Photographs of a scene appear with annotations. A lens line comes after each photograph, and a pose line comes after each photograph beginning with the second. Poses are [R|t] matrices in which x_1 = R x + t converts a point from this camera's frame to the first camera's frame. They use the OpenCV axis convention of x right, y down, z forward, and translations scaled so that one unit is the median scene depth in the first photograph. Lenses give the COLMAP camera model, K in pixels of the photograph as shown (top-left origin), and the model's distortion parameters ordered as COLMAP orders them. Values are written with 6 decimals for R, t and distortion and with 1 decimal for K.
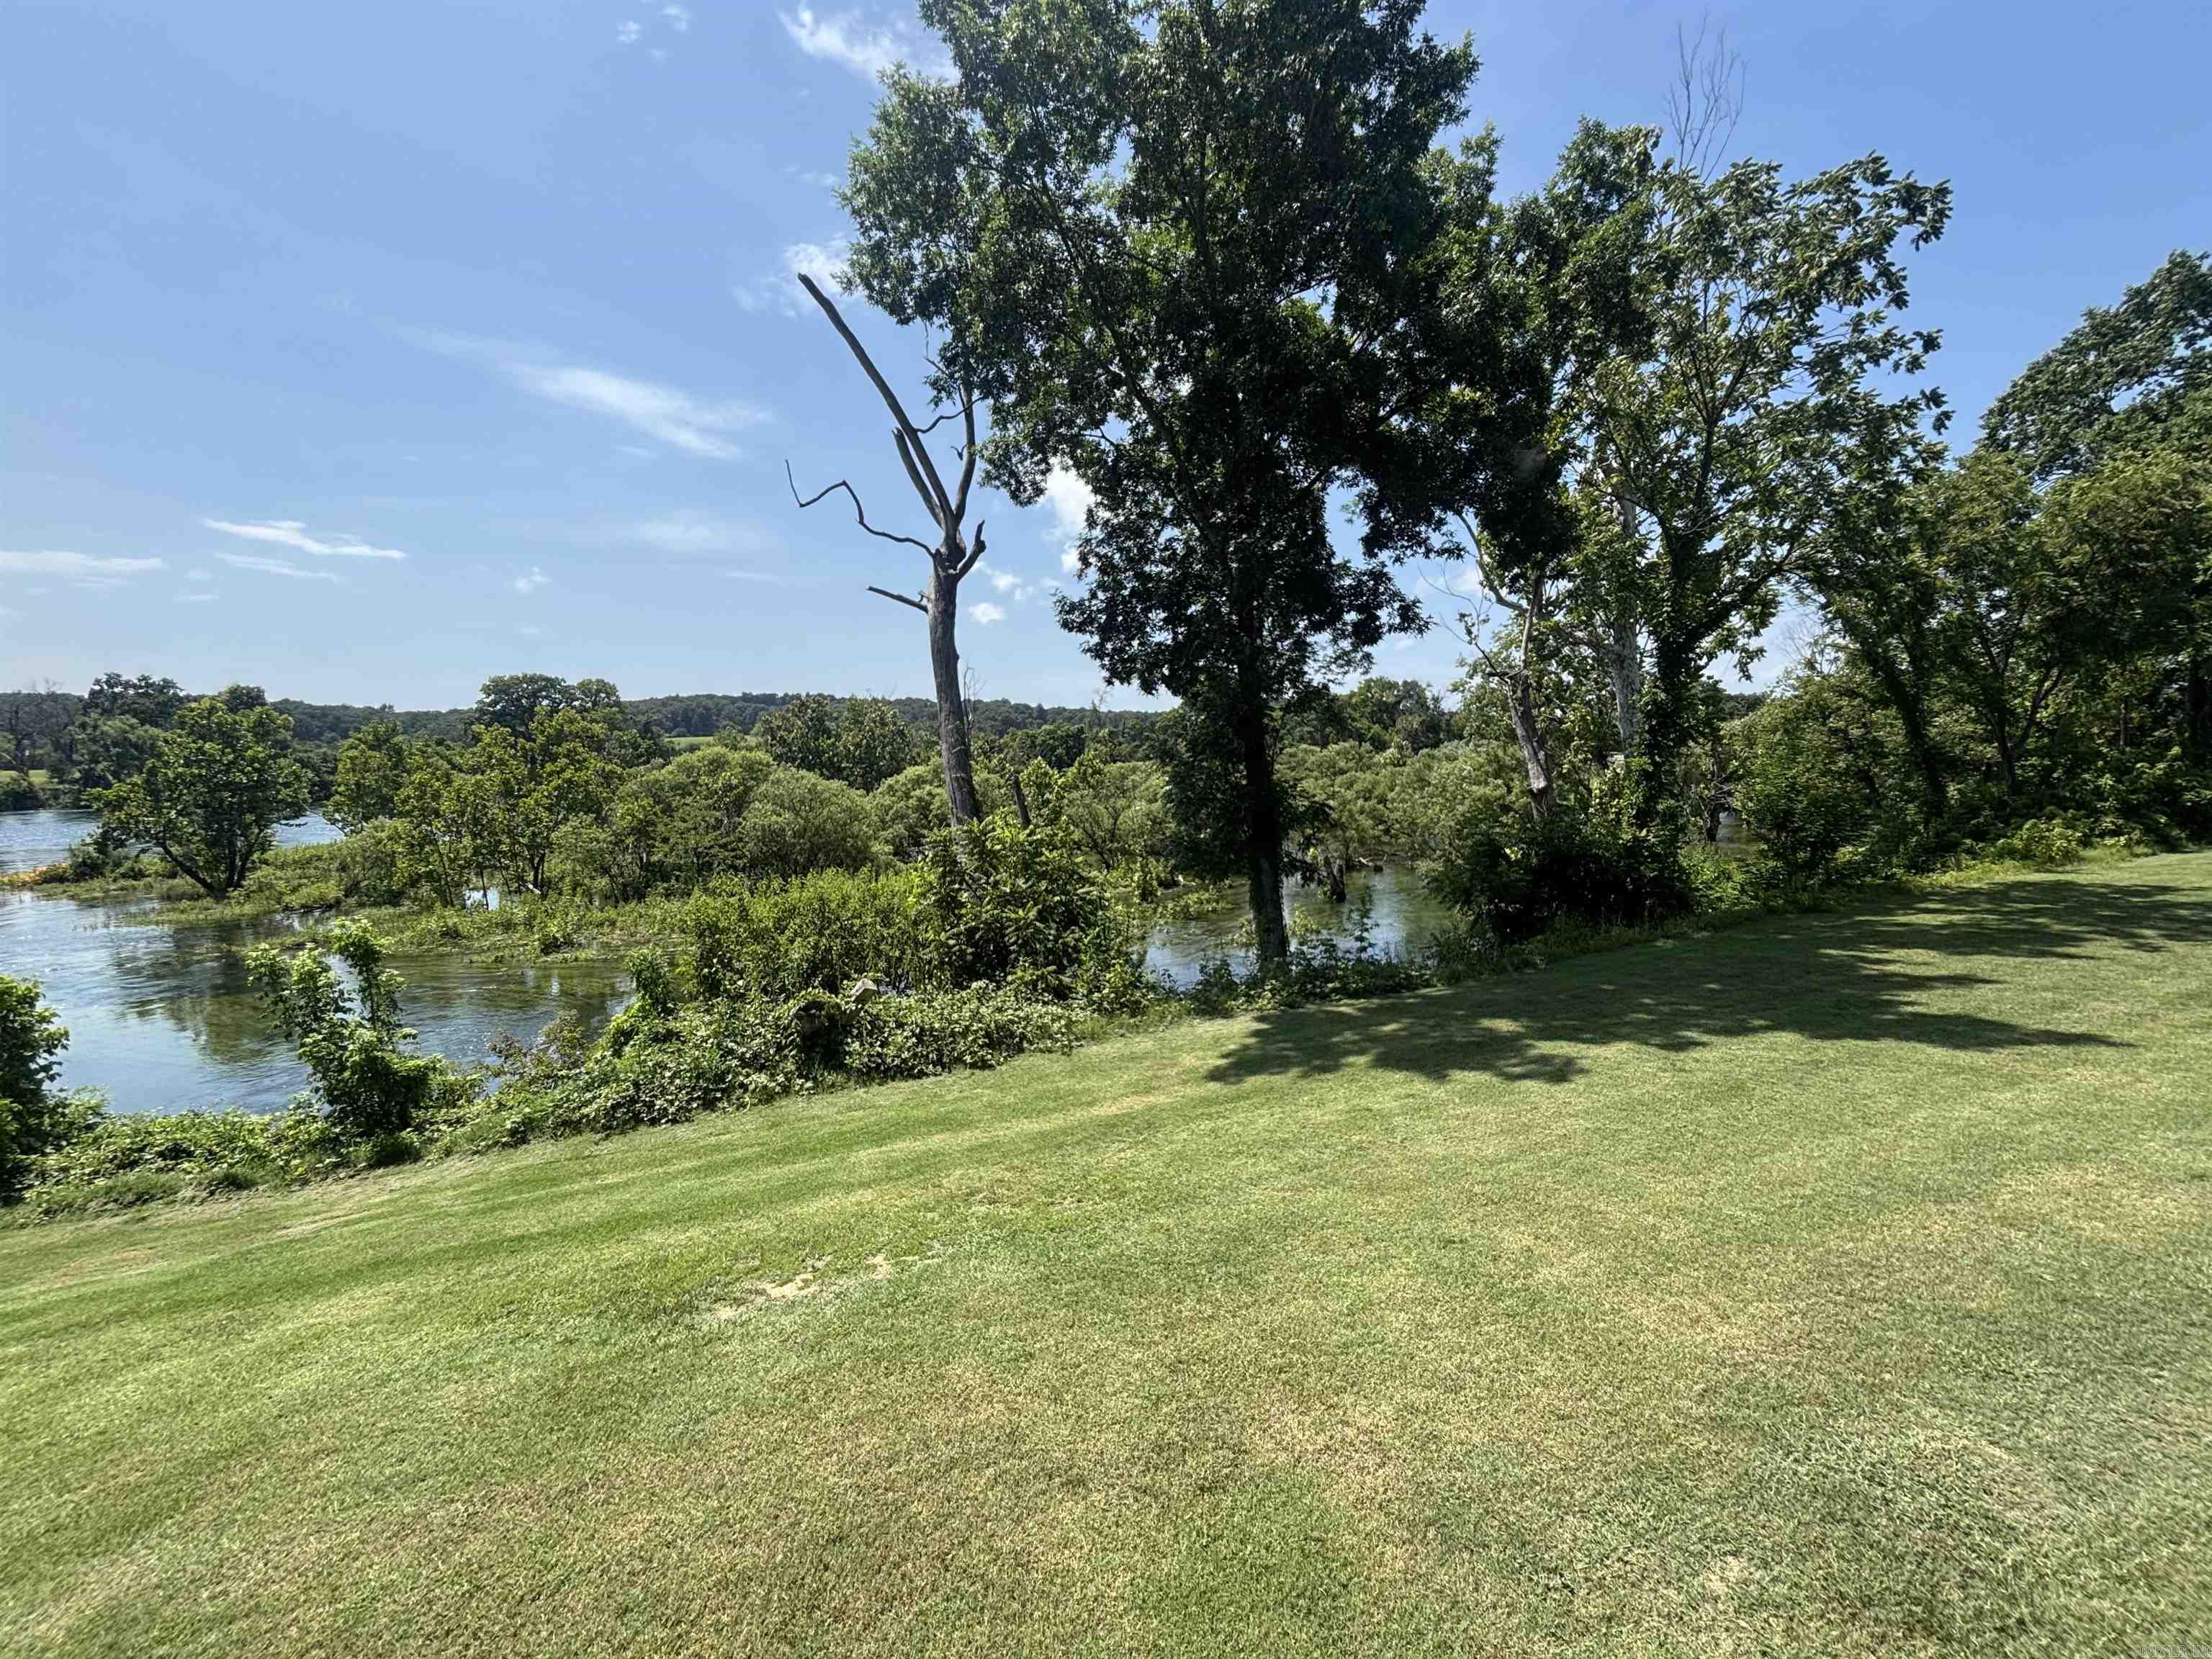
lens RADIAL K [[897.7, 0, 1109.7], [0, 897.7, 834.3], [0, 0, 1]] dist [-0.000676, 0.000608]
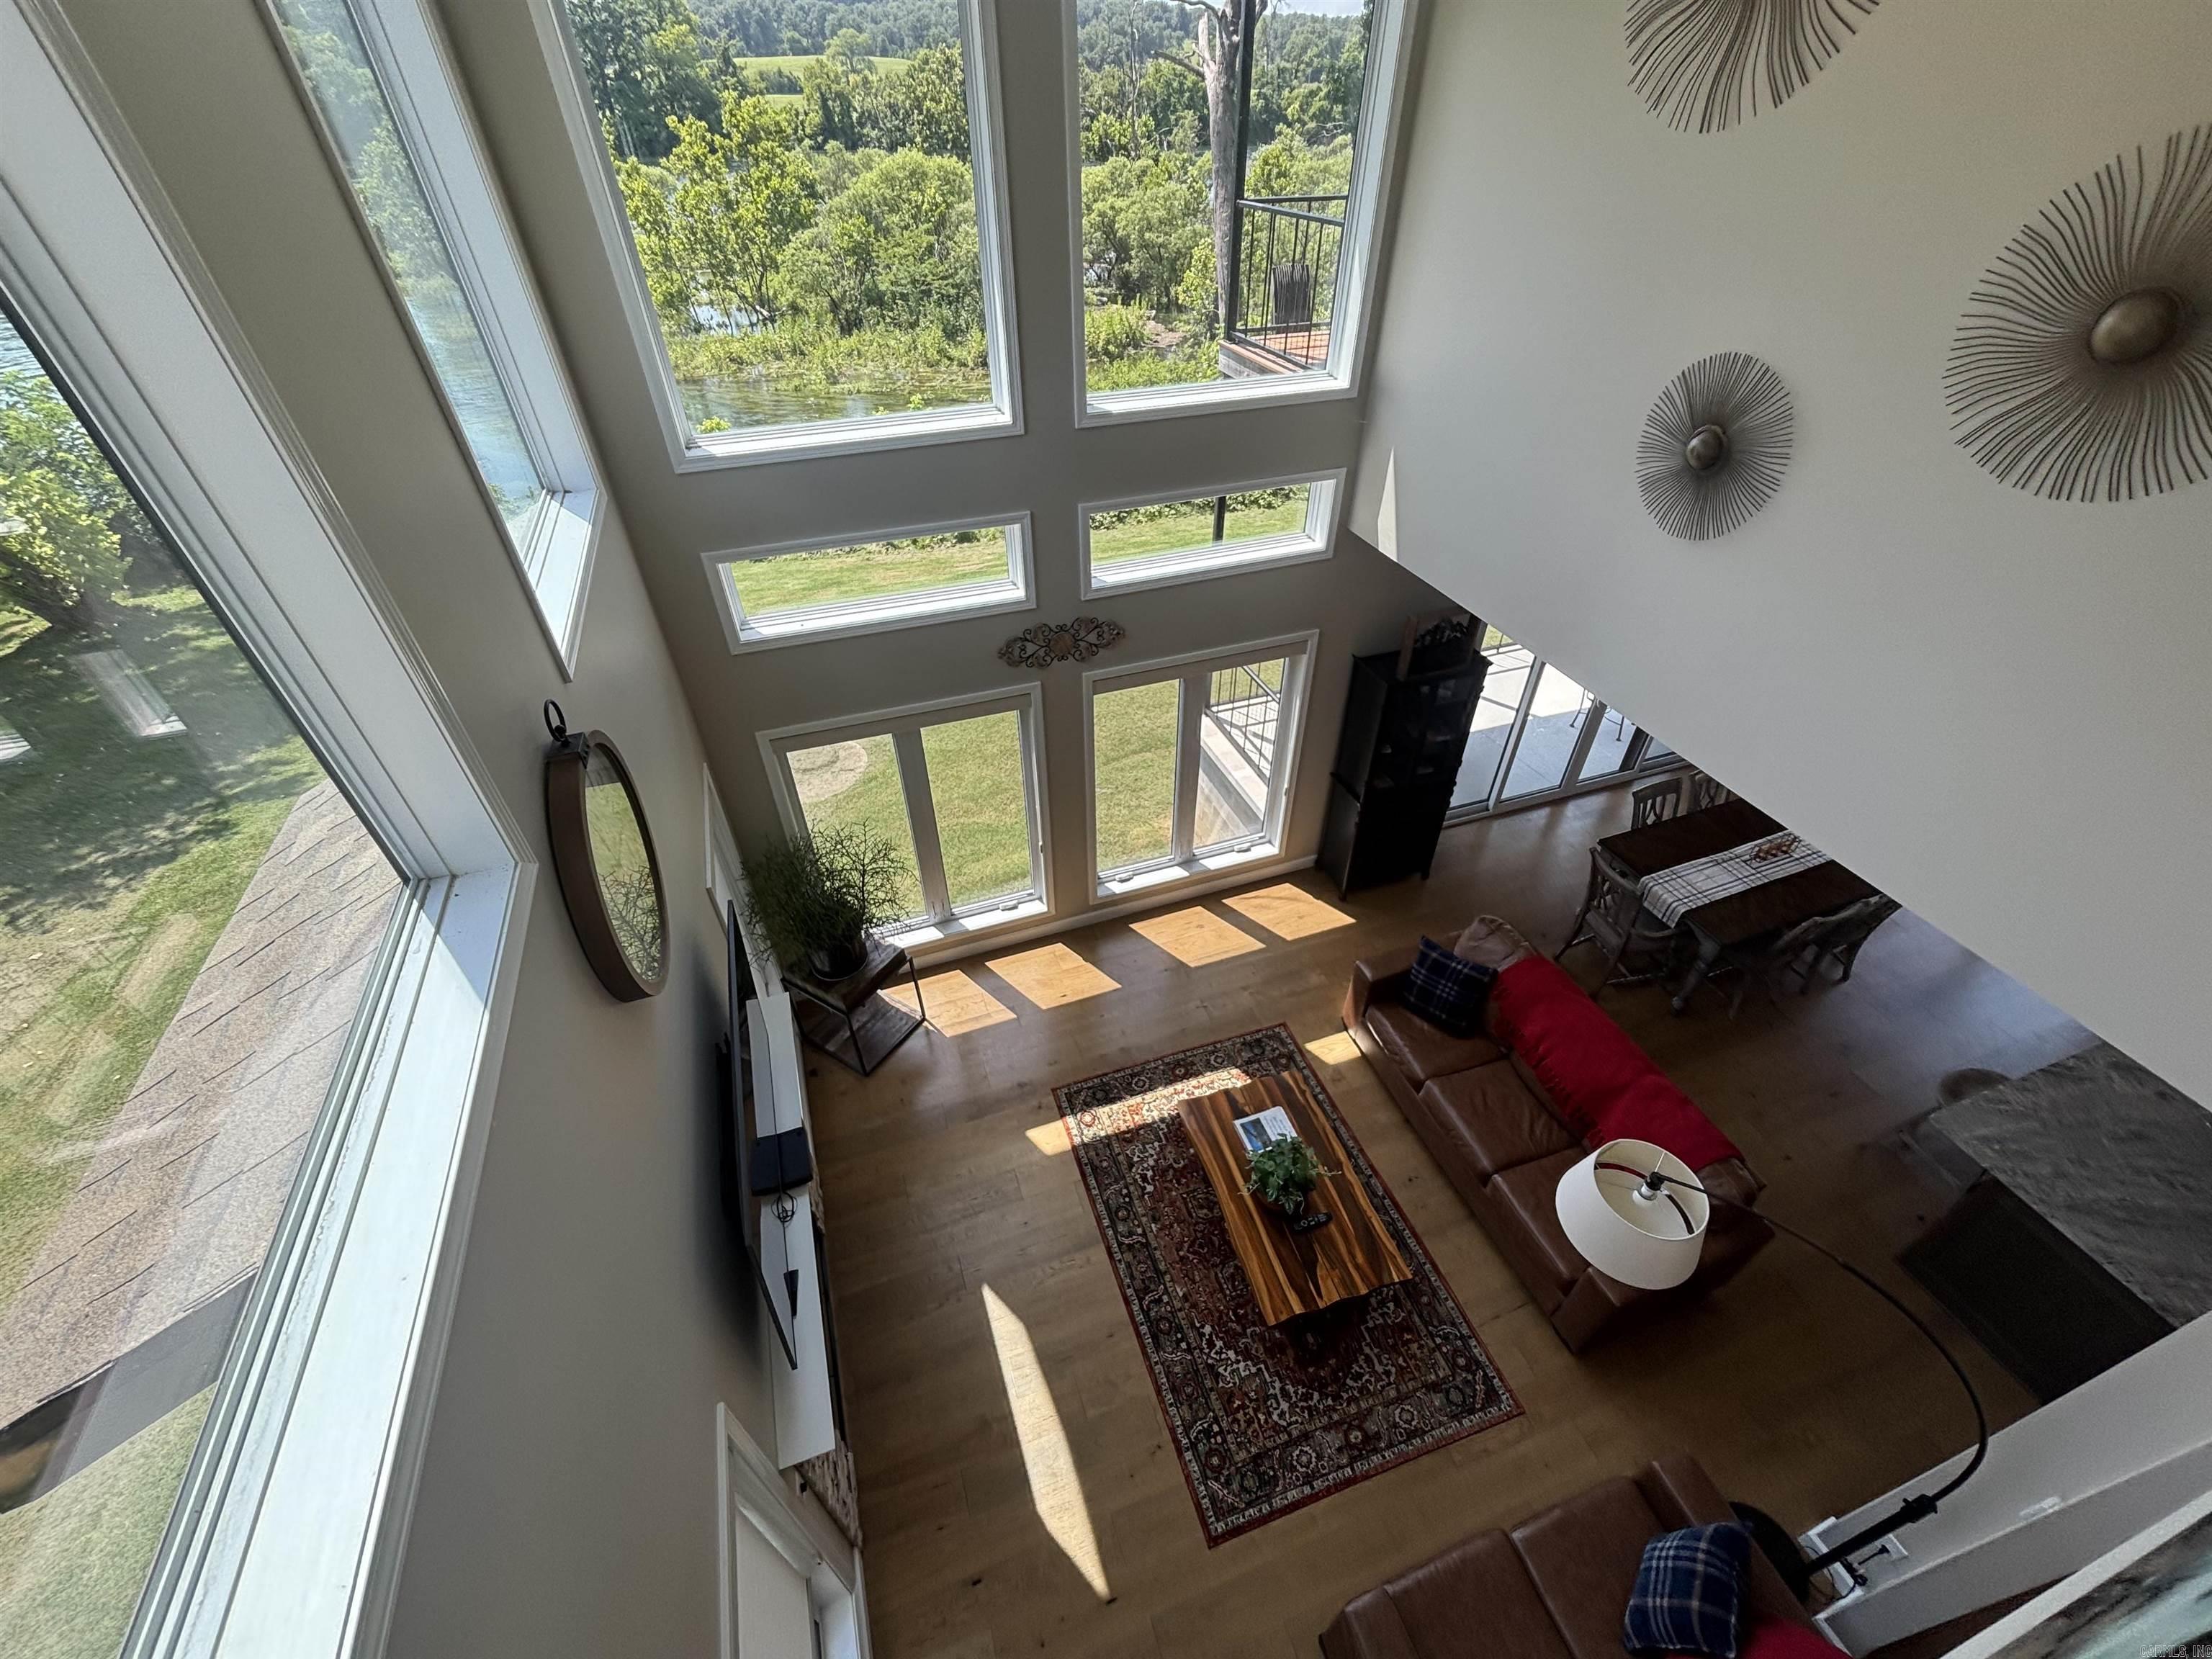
lens RADIAL K [[897.7, 0, 1109.5], [0, 897.7, 829.8], [0, 0, 1]] dist [-0.000676, 0.000608]
pose [[0.991346, 0.094035, -0.091599, -0.136311], [-0.025266, 0.821396, 0.569798, -0.118889], [0.128820, -0.562553, 0.816664, -0.456895]]
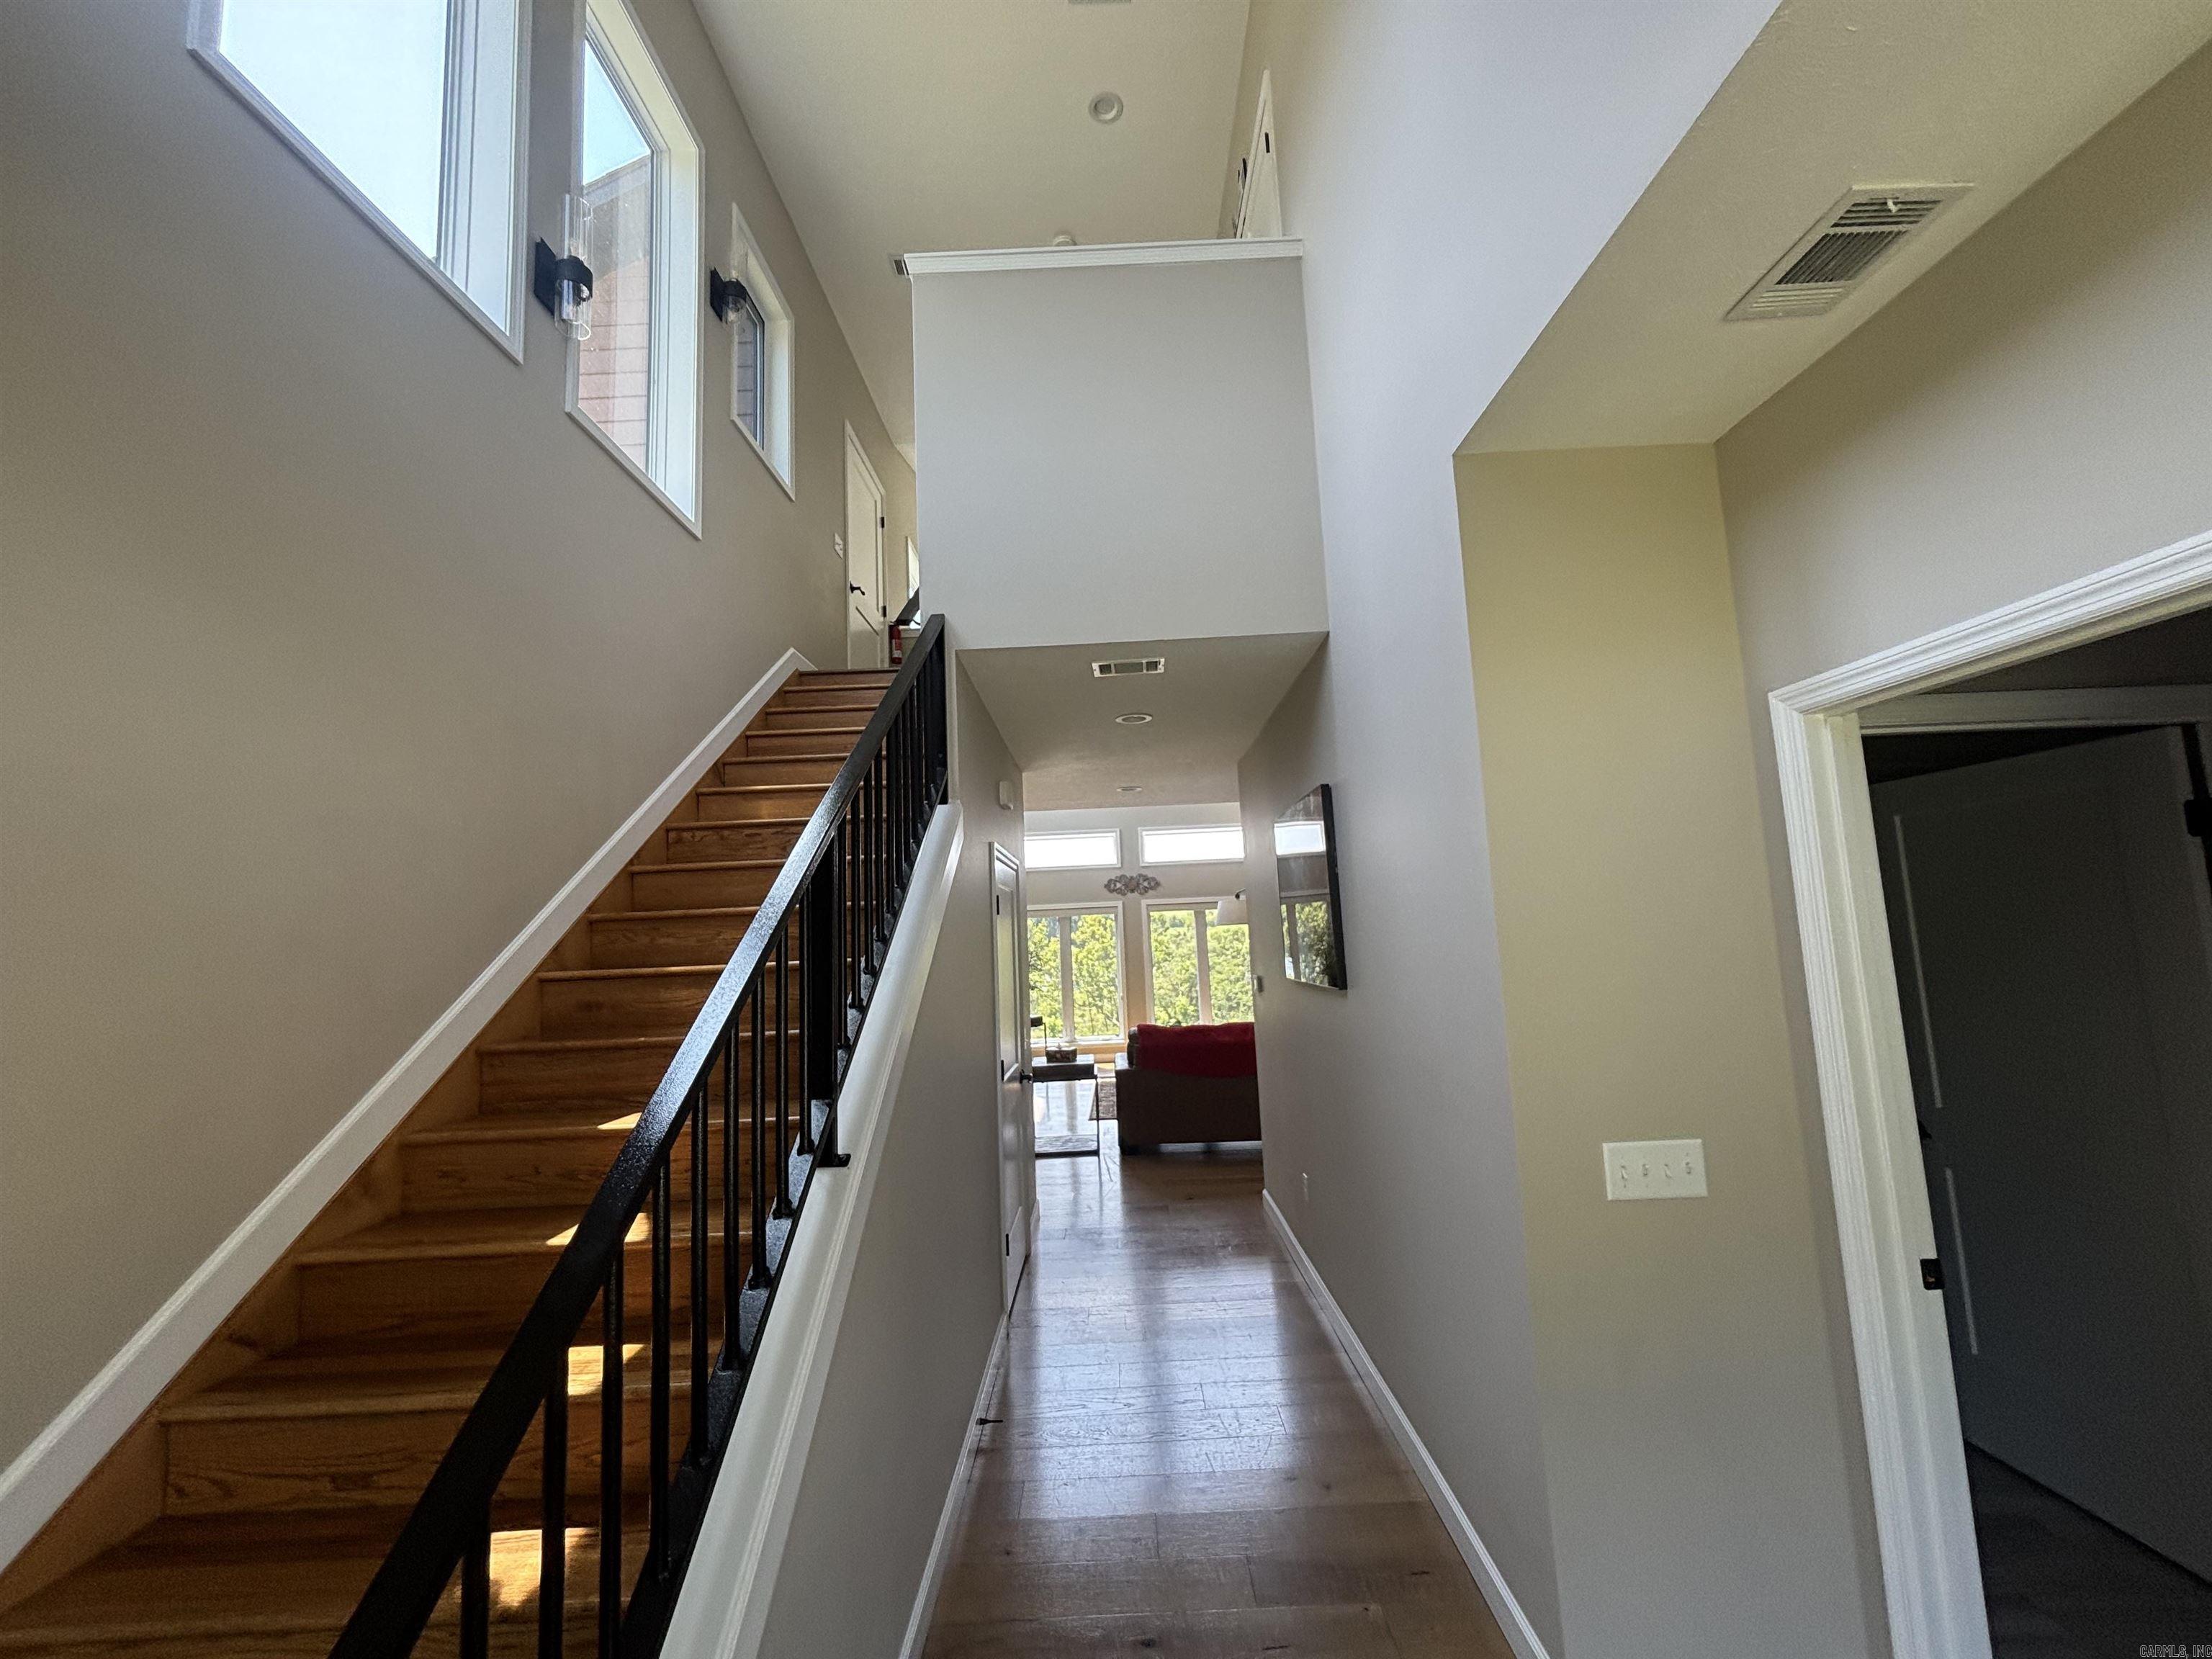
lens RADIAL K [[897.7, 0, 1111.4], [0, 897.7, 830.9], [0, 0, 1]] dist [-0.000676, 0.000608]
pose [[0.887832, -0.075351, -0.453956, 0.087526], [-0.011973, 0.982386, -0.186480, 0.062984], [0.460011, 0.170999, 0.871292, -0.758460]]
